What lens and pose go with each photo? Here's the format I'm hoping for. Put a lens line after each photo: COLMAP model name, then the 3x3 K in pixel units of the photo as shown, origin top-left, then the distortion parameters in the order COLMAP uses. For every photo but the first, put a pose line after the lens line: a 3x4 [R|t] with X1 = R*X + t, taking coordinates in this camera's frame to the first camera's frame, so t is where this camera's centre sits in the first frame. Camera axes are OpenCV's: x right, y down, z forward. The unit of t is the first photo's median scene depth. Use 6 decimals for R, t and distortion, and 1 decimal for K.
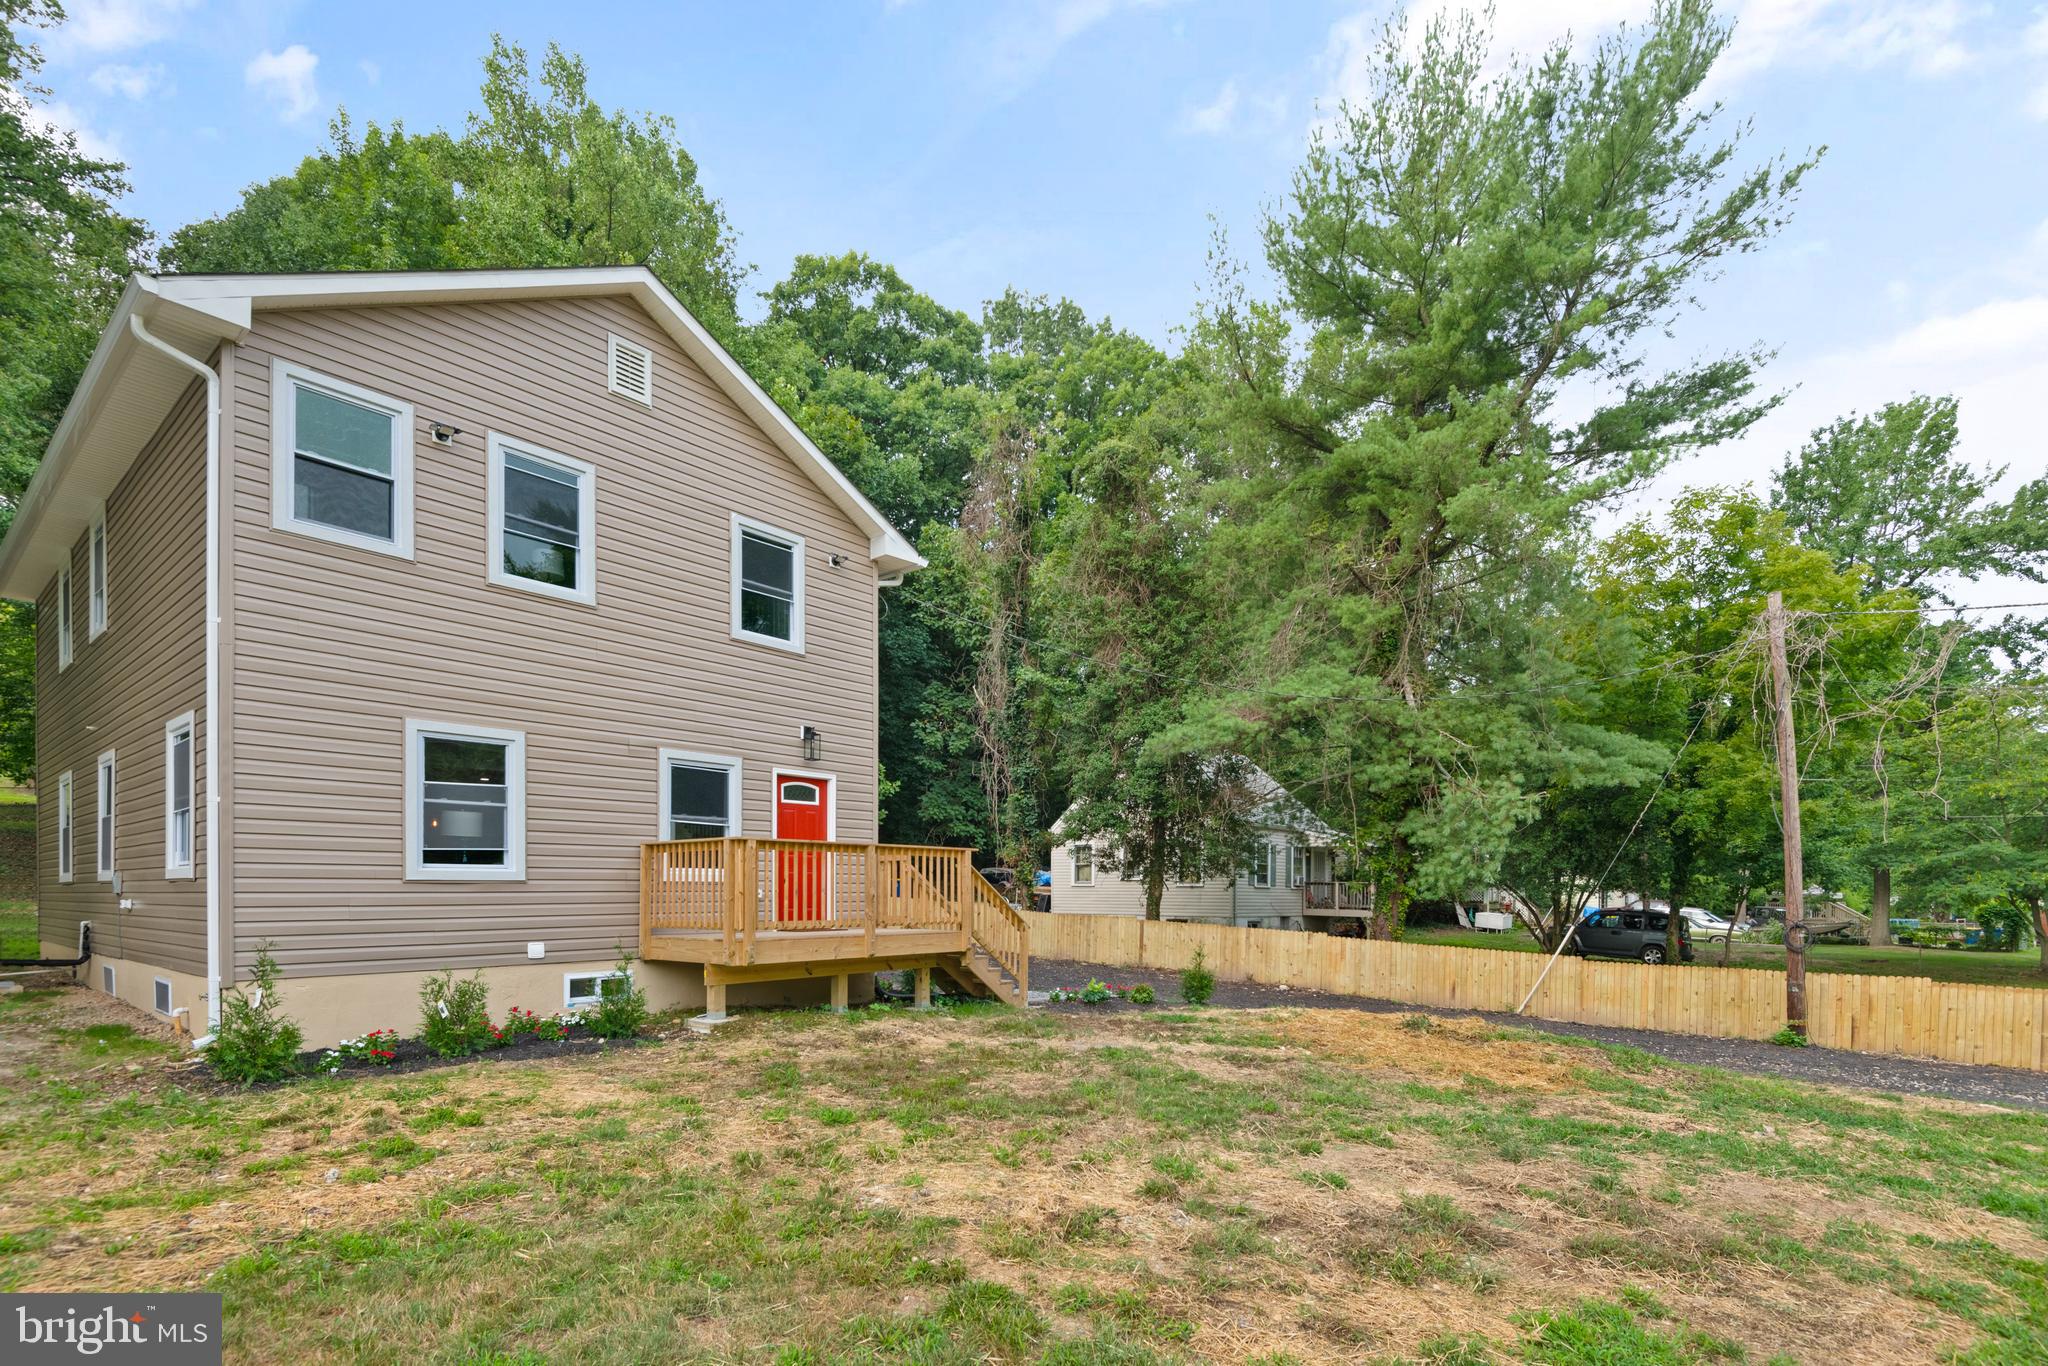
lens RADIAL K [[1003.3, 0, 1063.2], [0, 1003.3, 895.5], [0, 0, 1]] dist [0.005595, -0.000018]
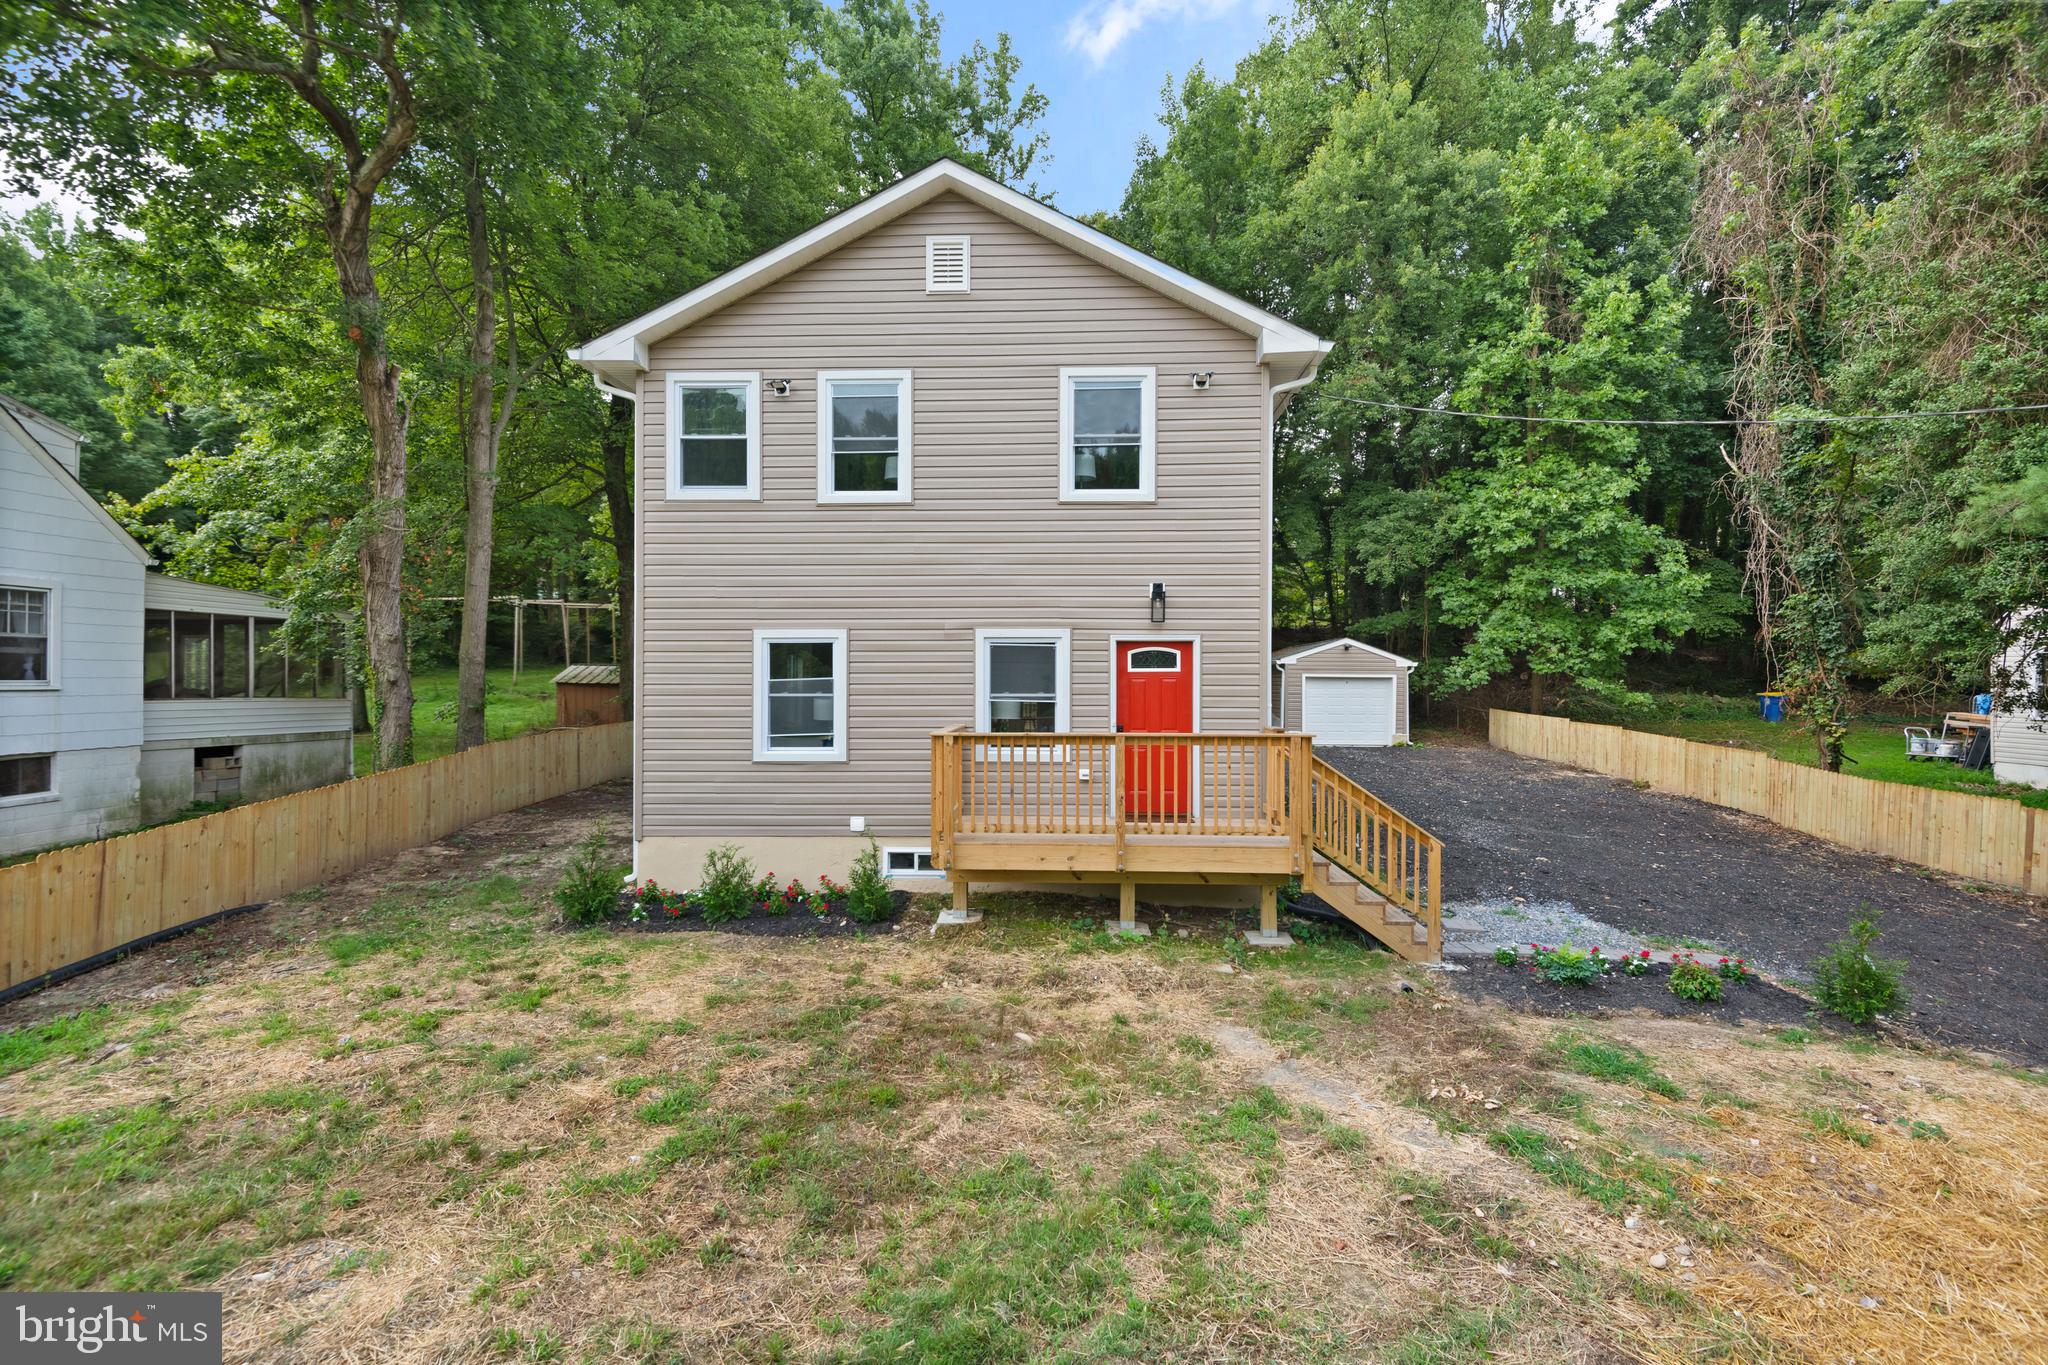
lens RADIAL K [[948.6, 0, 1022.5], [0, 948.6, 682.0], [0, 0, 1]] dist [0.019671, -0.014075]
pose [[0.582029, 0.003864, -0.813159, 0.391762], [-0.005084, 0.999986, 0.001113, -0.094356], [0.813152, 0.003486, 0.582041, 0.484110]]
